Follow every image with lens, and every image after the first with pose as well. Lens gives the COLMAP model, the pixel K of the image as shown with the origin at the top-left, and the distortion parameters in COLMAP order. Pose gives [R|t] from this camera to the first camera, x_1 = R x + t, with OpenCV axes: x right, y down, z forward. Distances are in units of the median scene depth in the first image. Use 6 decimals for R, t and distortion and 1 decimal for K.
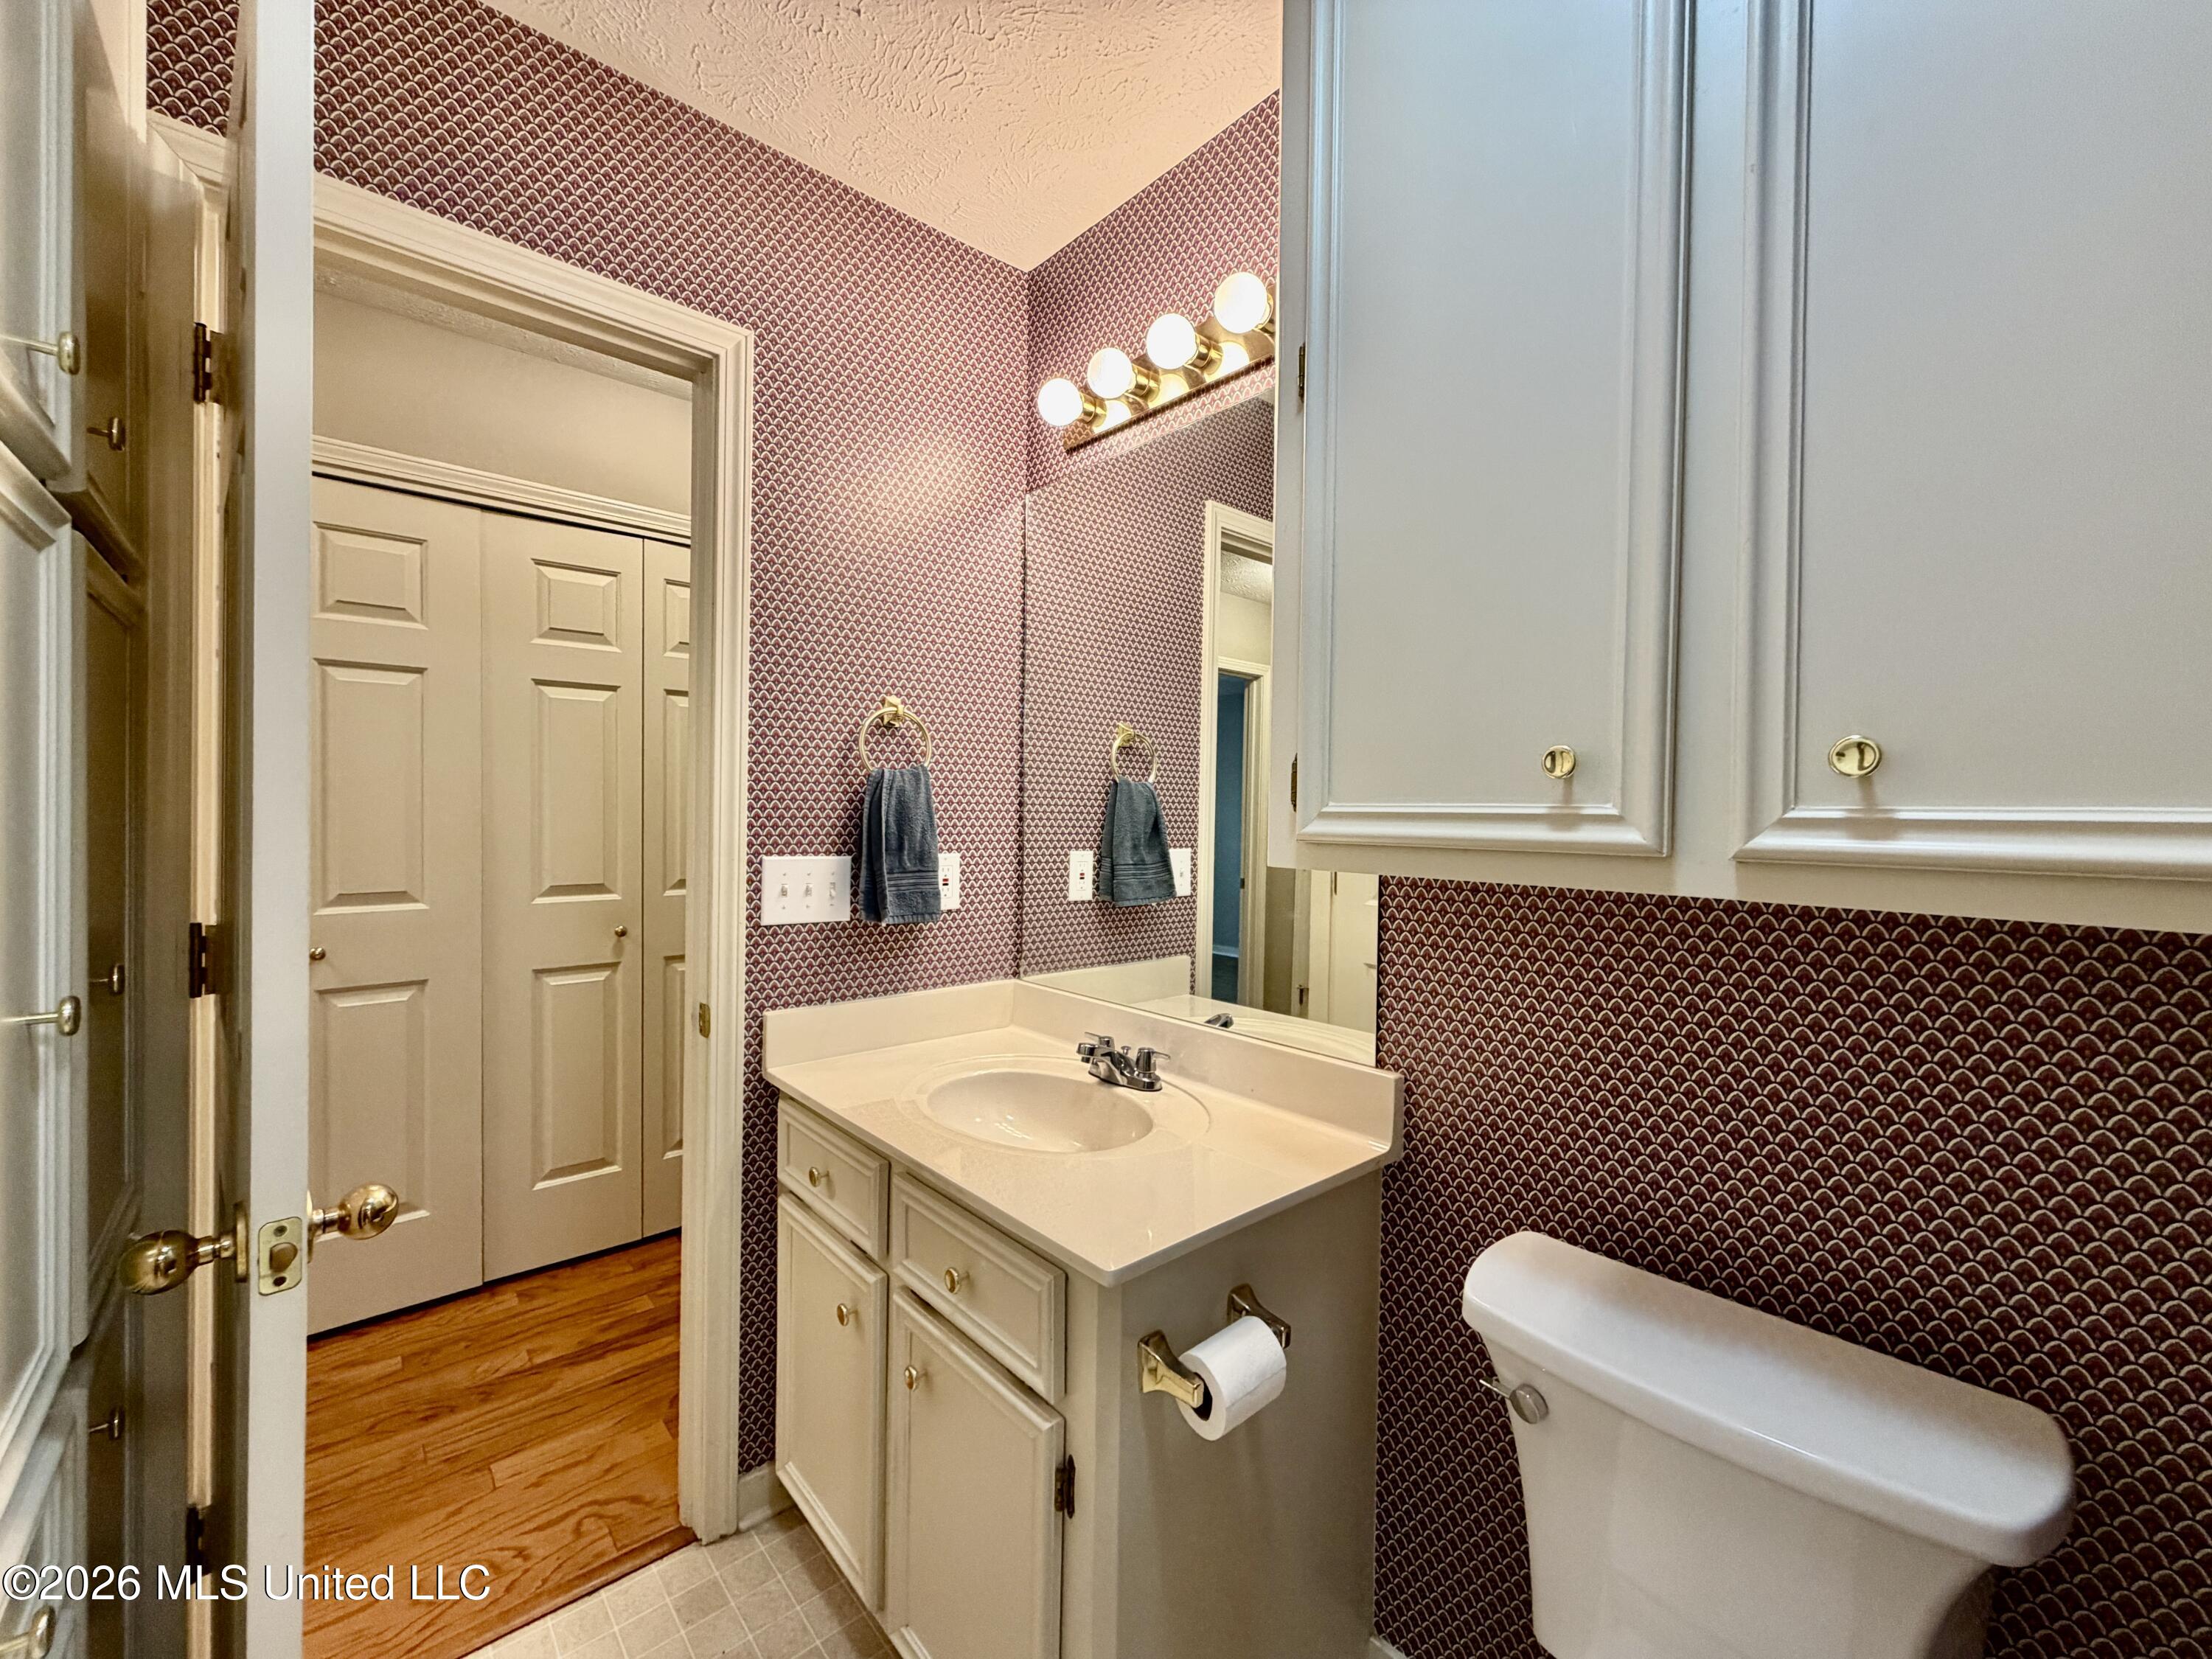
lens RADIAL K [[885.7, 0, 1107.3], [0, 885.7, 831.3], [0, 0, 1]] dist [0.001757, -0.001246]
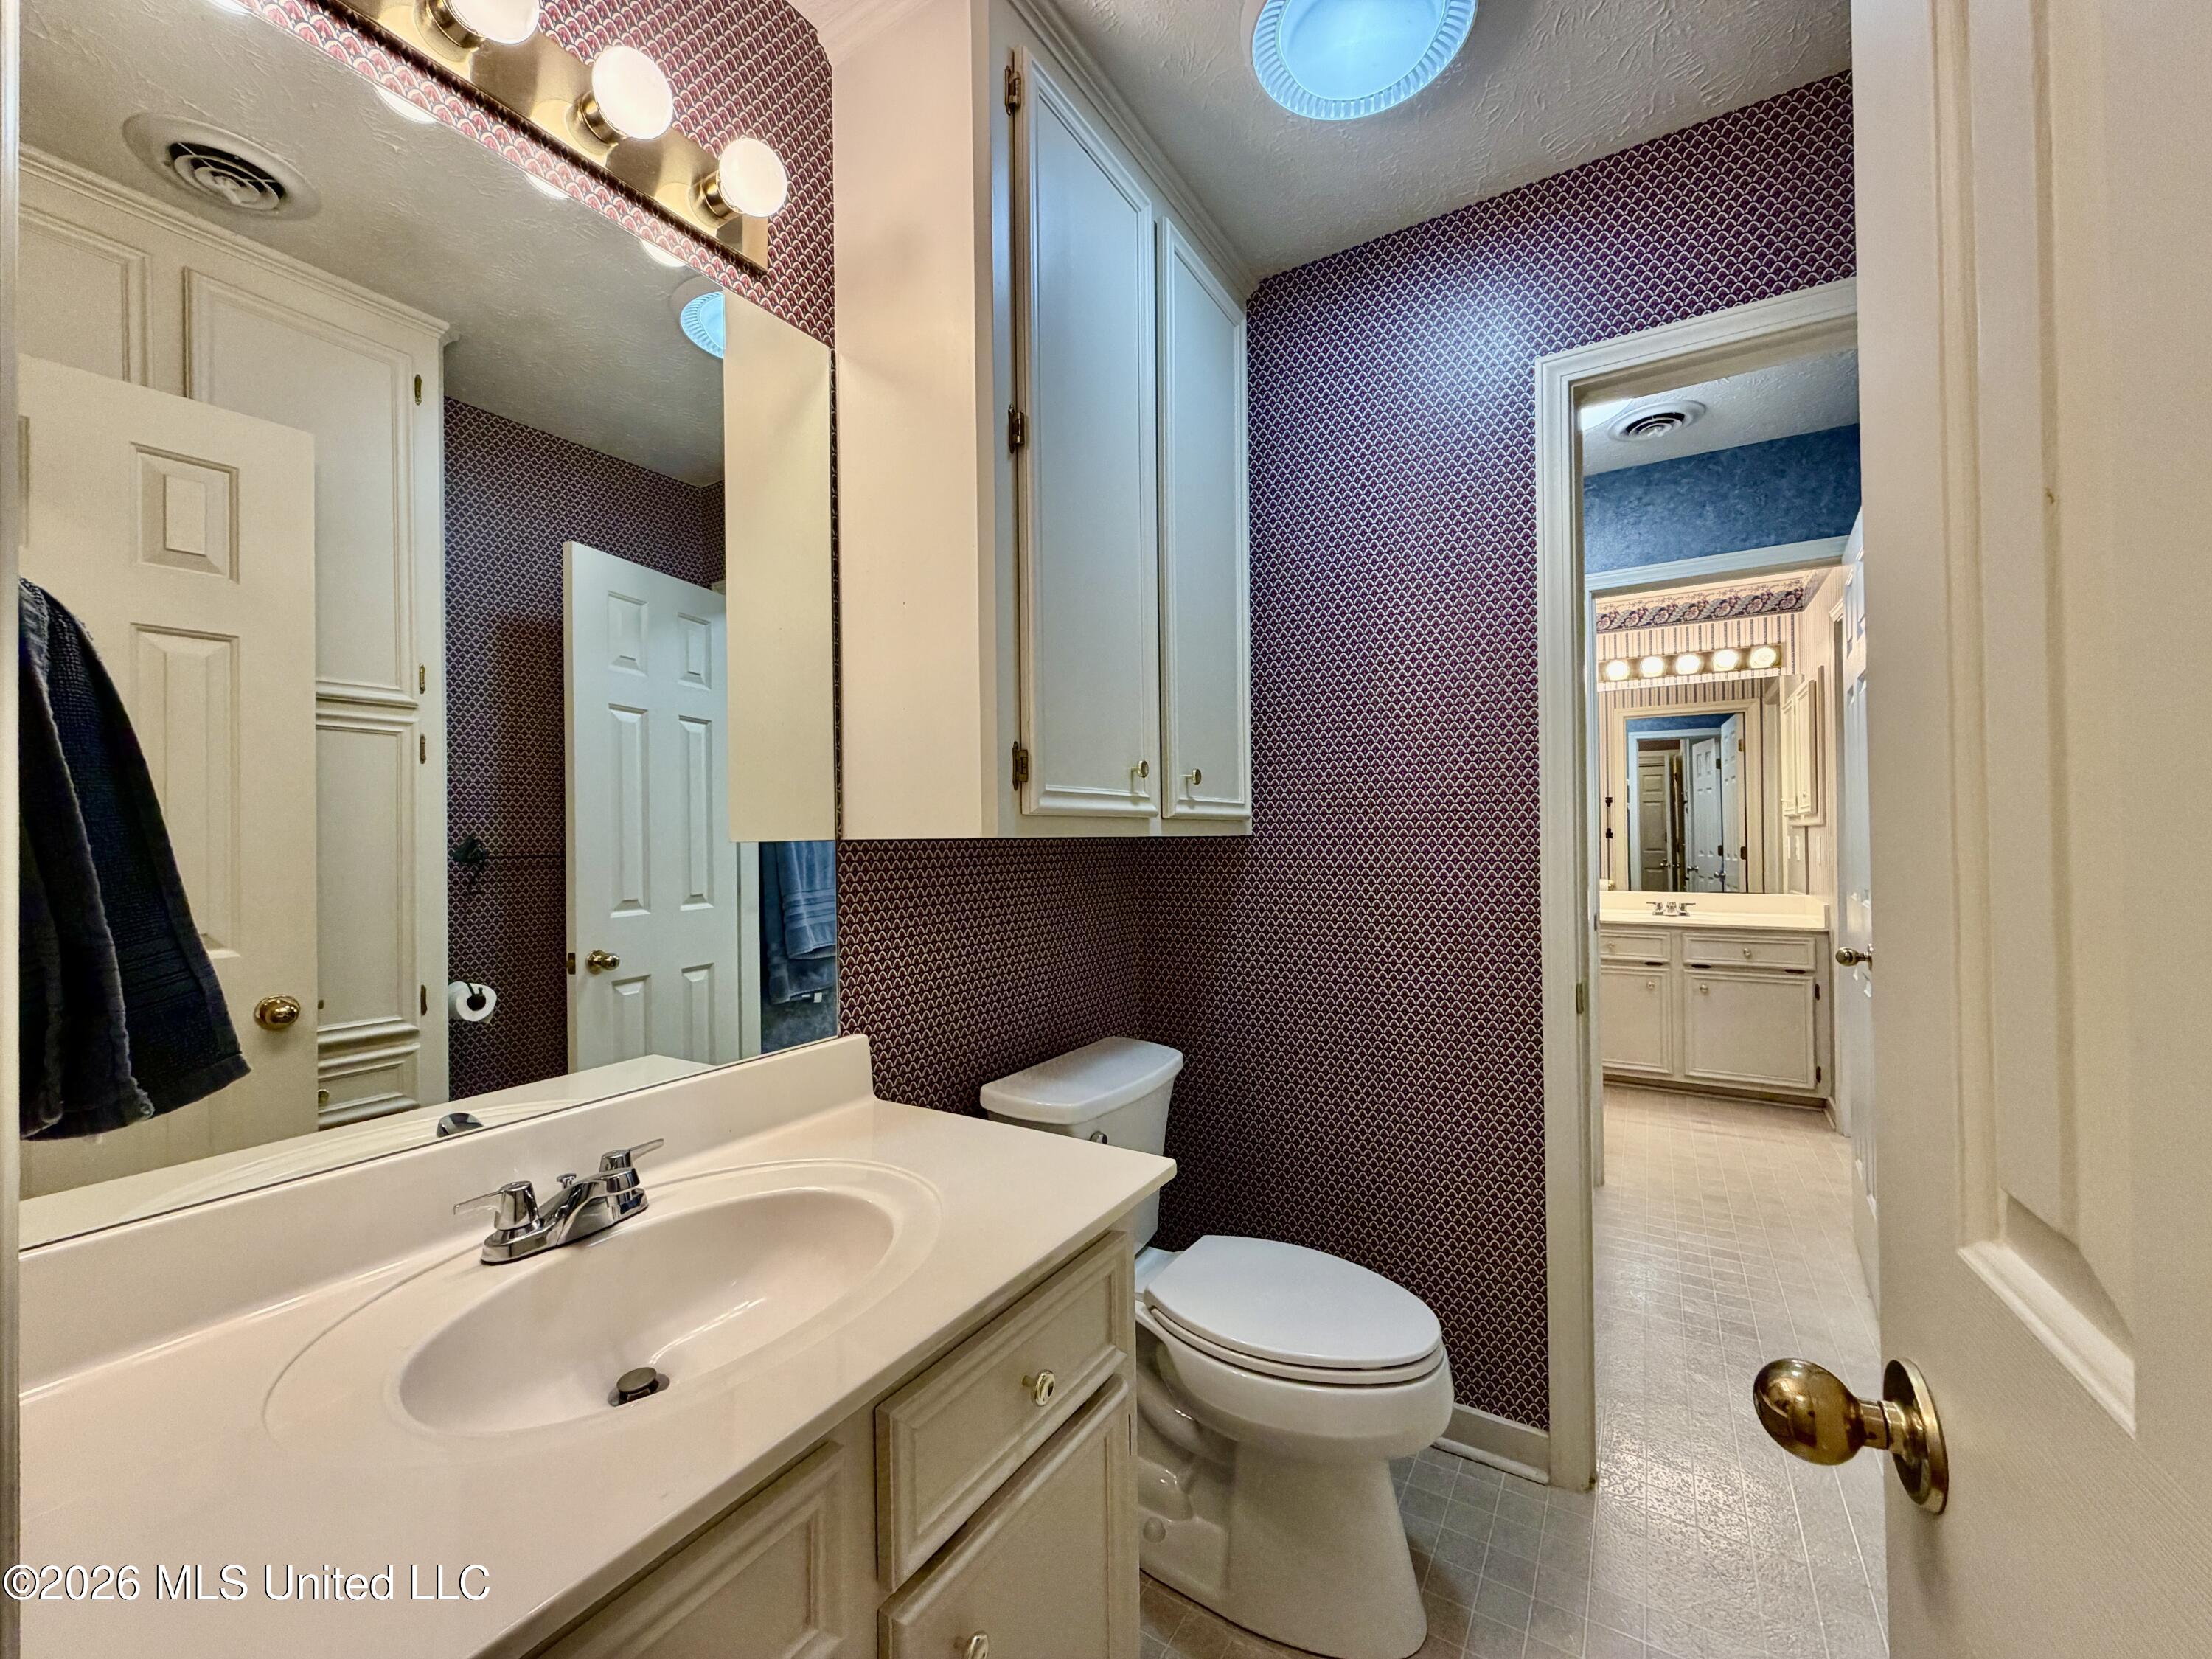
lens RADIAL K [[885.7, 0, 1107.3], [0, 885.7, 831.3], [0, 0, 1]] dist [0.001757, -0.001246]
pose [[-0.285222, -0.008323, 0.958425, -1.033321], [0.025765, 0.999534, 0.016347, 0.018602], [-0.958115, 0.029356, -0.284874, 1.292607]]
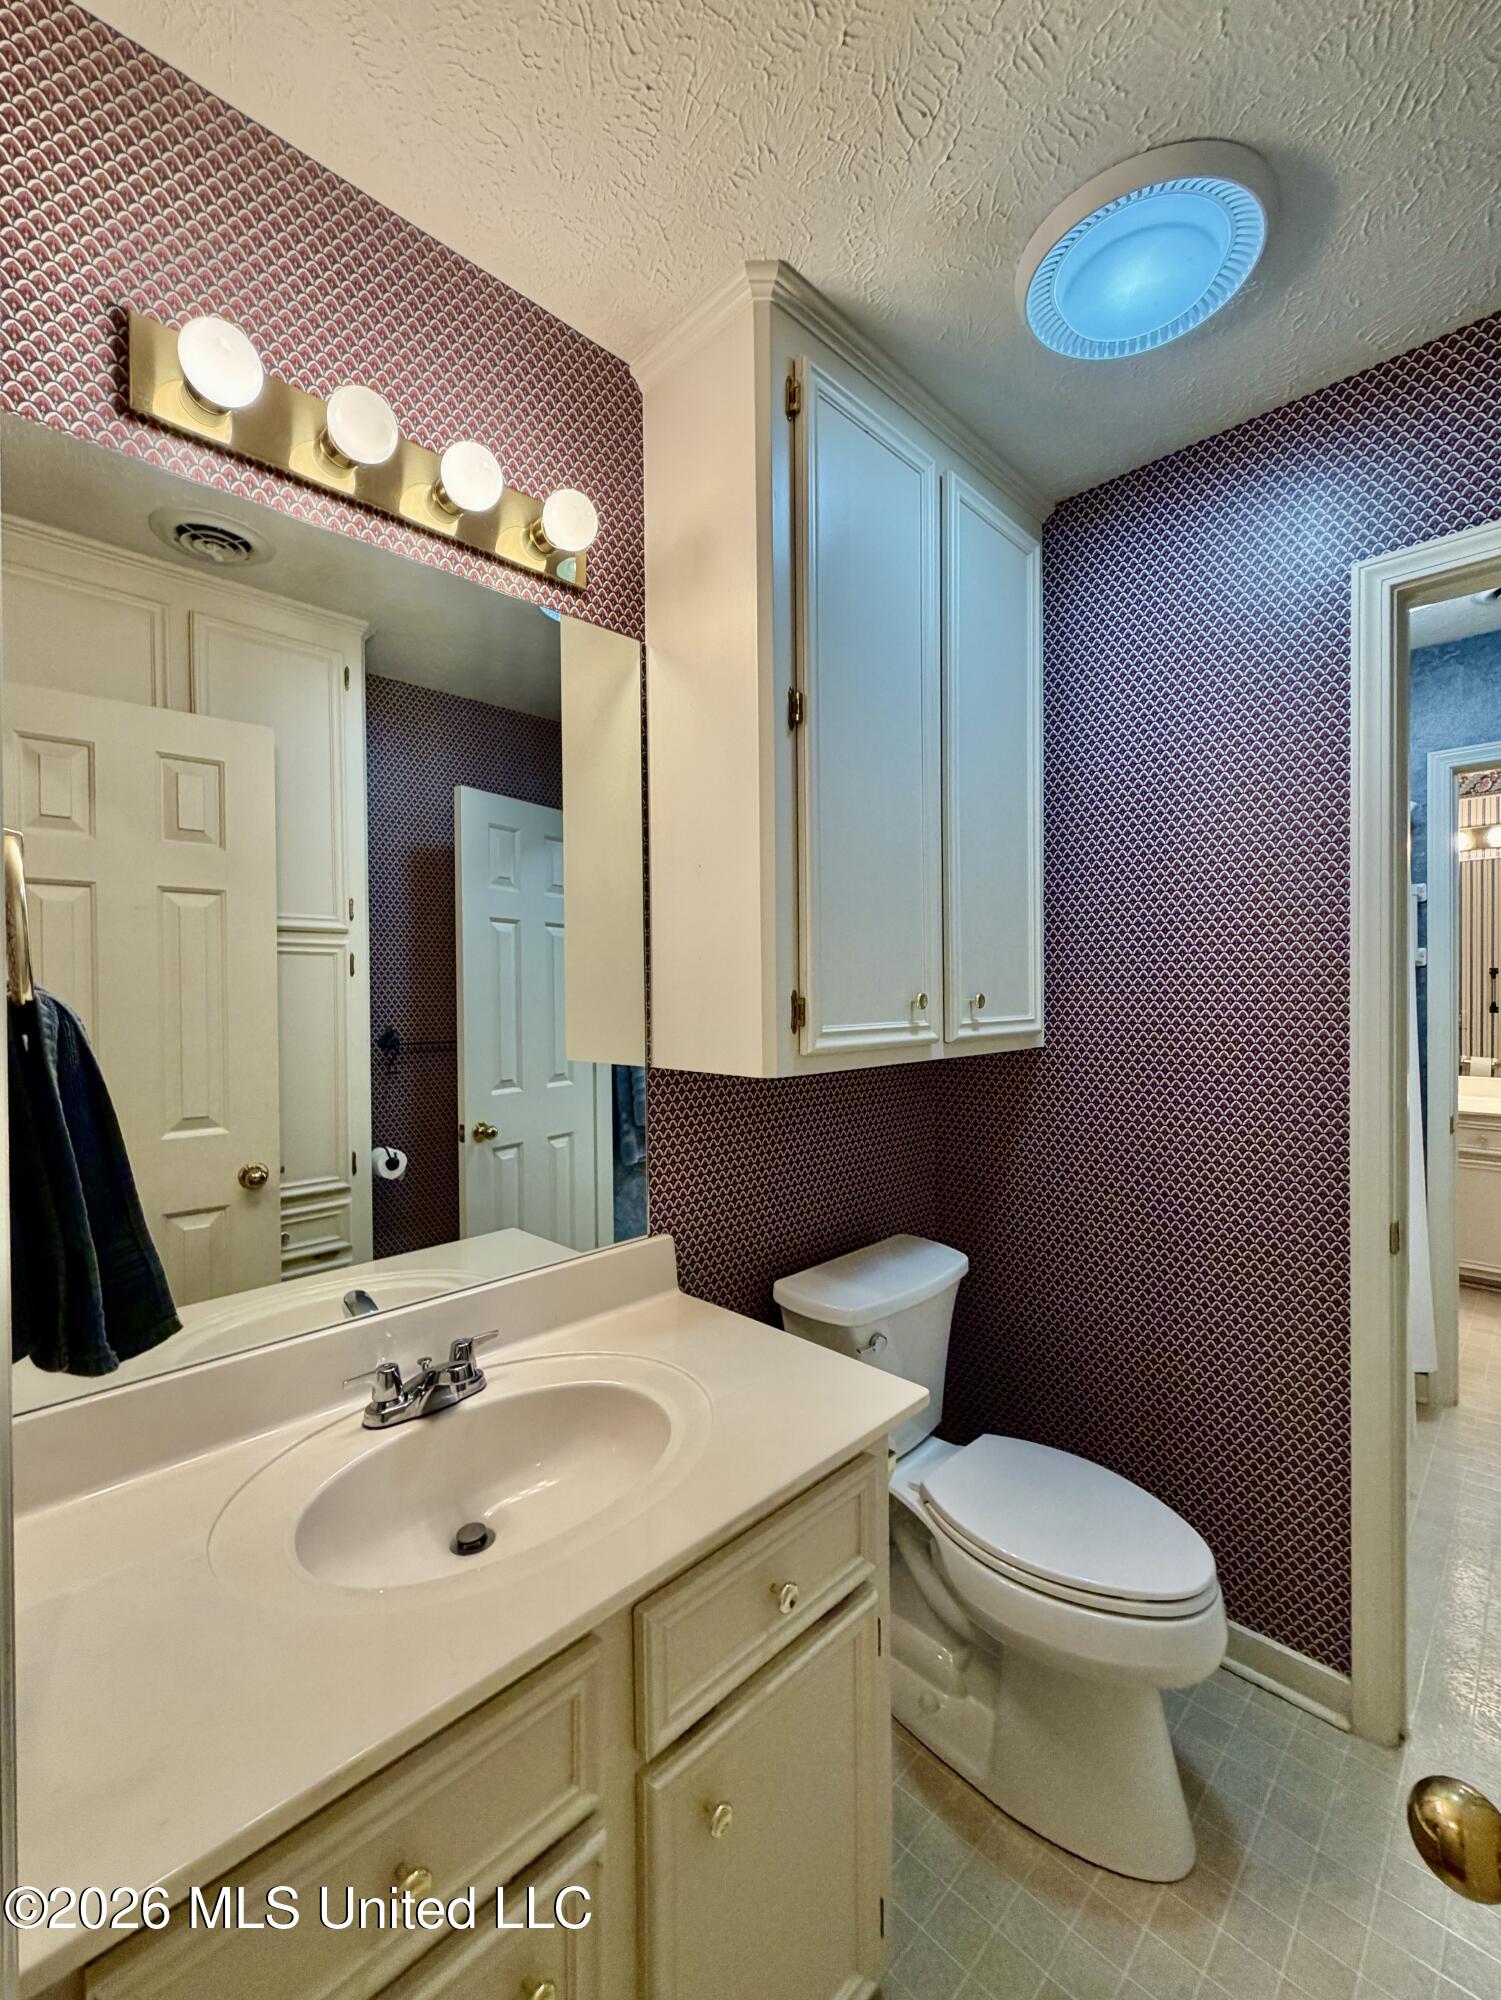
lens RADIAL K [[825.5, 0, 750.5], [0, 825.5, 1000.0], [0, 0, 1]] dist [-0.000674, -0.000380]
pose [[-0.058032, -0.026615, 0.997960, -1.088281], [0.027391, 0.999226, 0.028241, -0.115960], [-0.997939, 0.028974, -0.057258, 1.198648]]
